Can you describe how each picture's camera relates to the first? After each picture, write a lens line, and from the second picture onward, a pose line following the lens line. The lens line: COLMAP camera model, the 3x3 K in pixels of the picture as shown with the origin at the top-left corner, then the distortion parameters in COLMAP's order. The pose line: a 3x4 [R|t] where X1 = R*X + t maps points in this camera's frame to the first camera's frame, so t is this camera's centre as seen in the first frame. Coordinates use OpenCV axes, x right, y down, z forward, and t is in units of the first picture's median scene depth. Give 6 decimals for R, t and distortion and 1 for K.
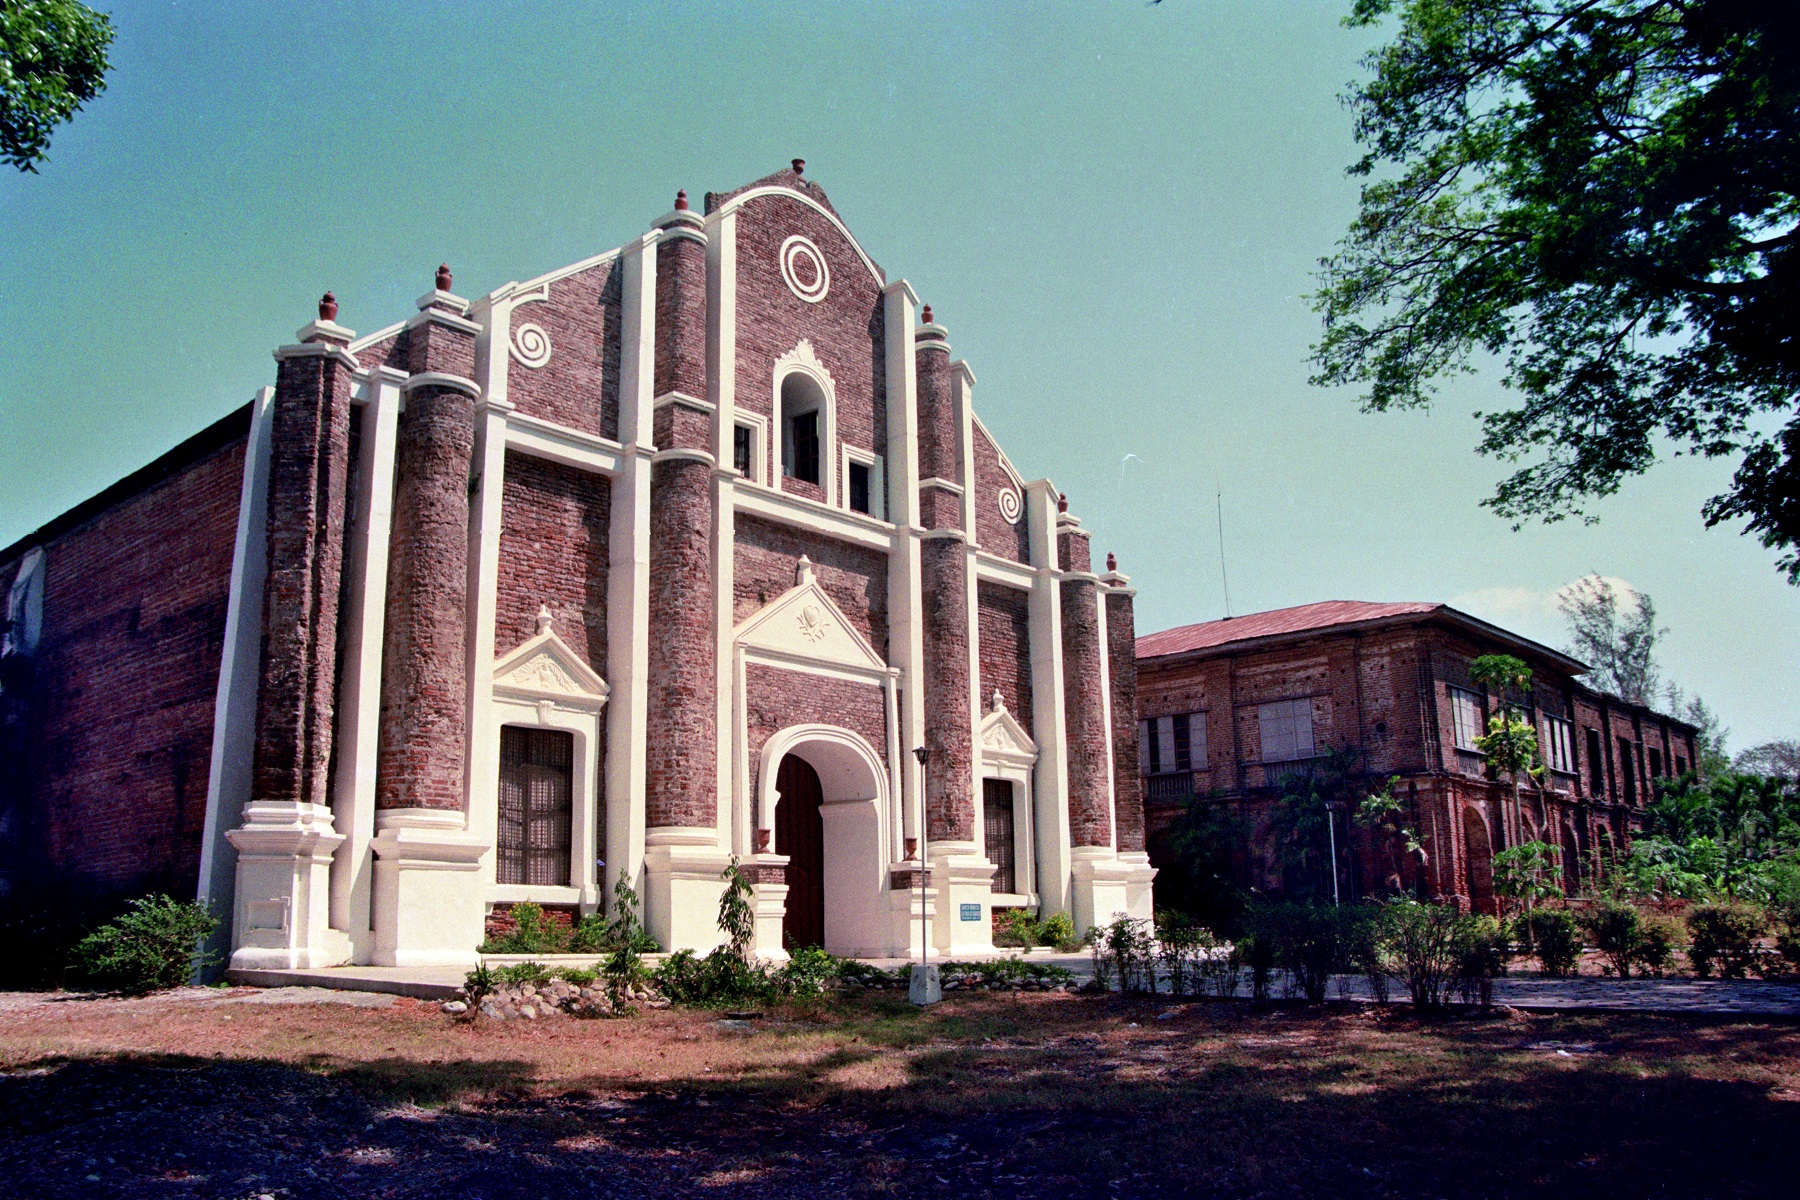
lens RADIAL K [[1534.1, 0, 900.0], [0, 1534.1, 600.0], [0, 0, 1]] dist [-0.065723, 0.001622]
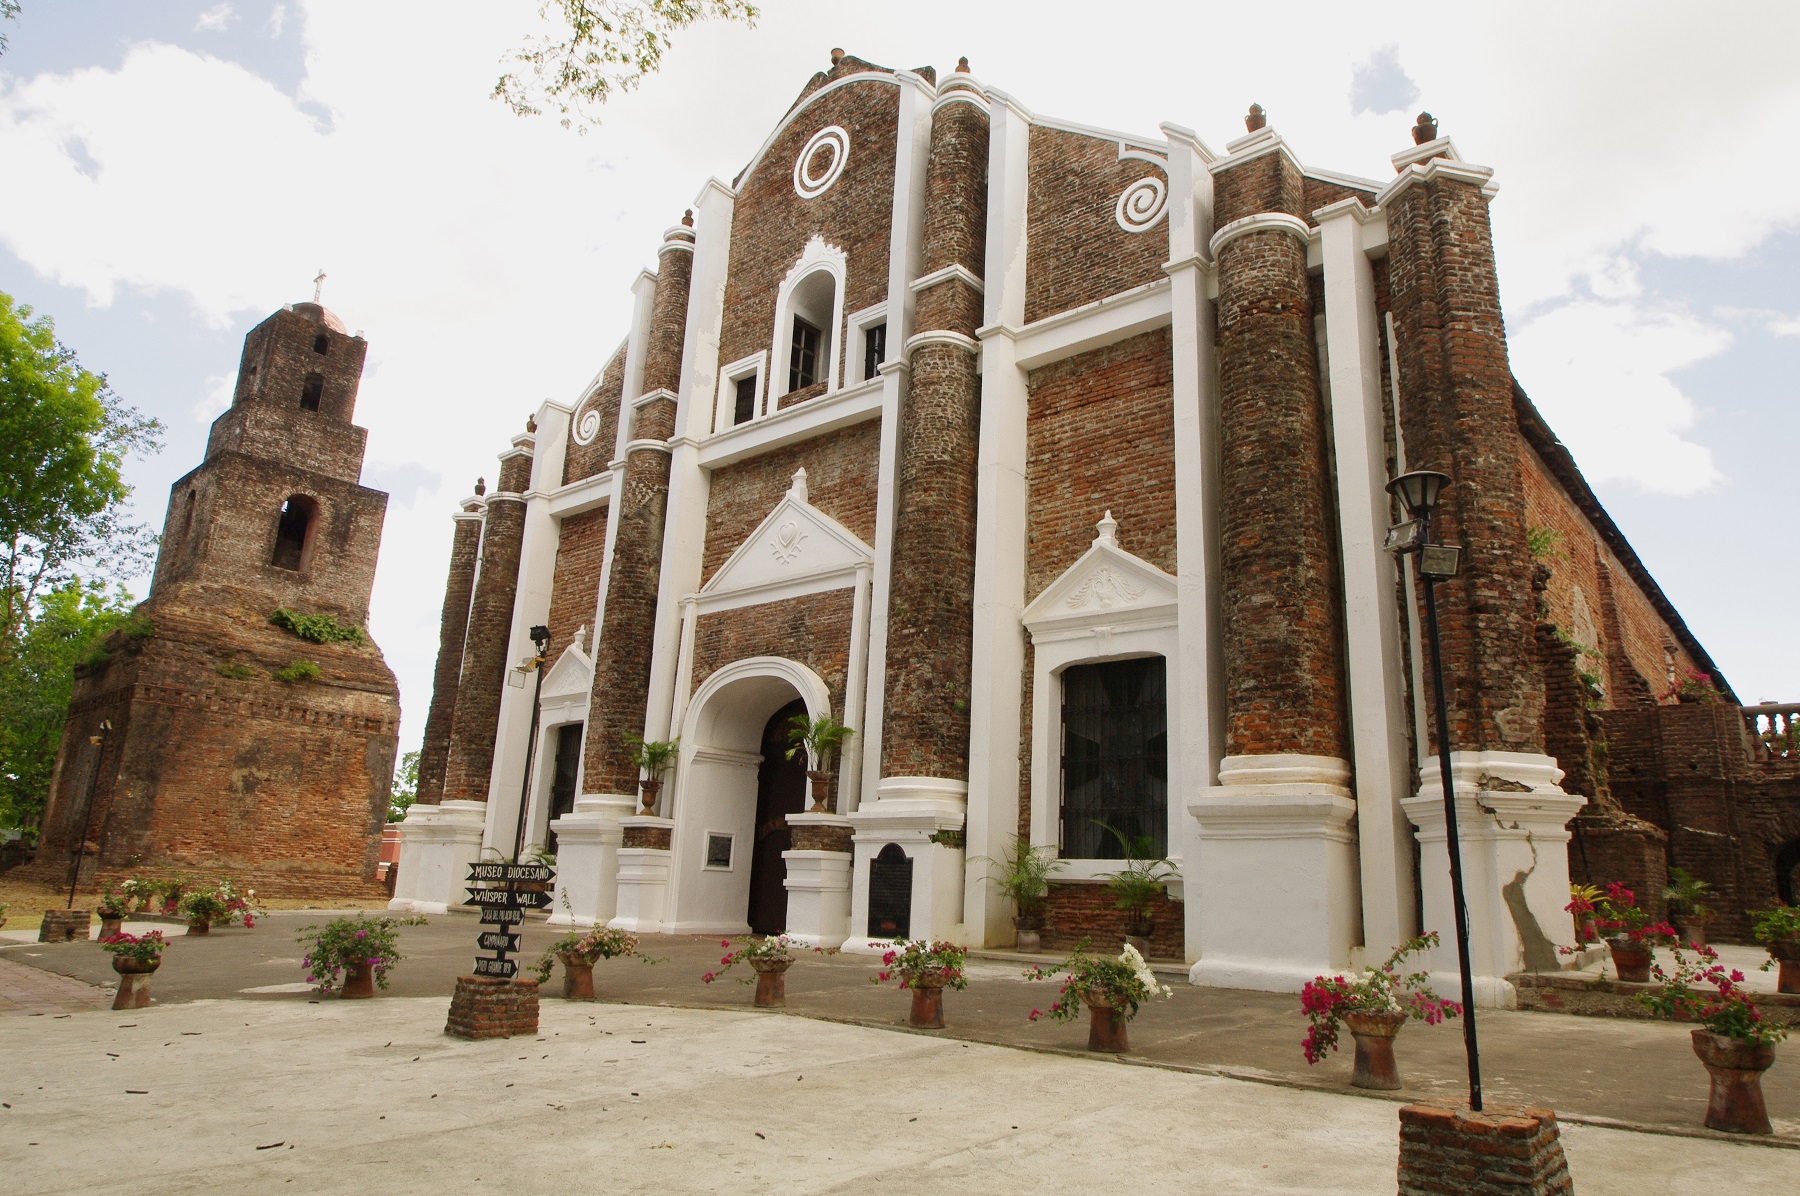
lens RADIAL K [[1130.5, 0, 900.0], [0, 1130.5, 598.0], [0, 0, 1]] dist [-0.018899, 0.000142]
pose [[-0.003478, -0.233241, -0.972413, 0.532132], [0.183968, 0.955672, -0.229883, 0.194094], [0.982926, -0.179693, 0.039585, 0.986007]]
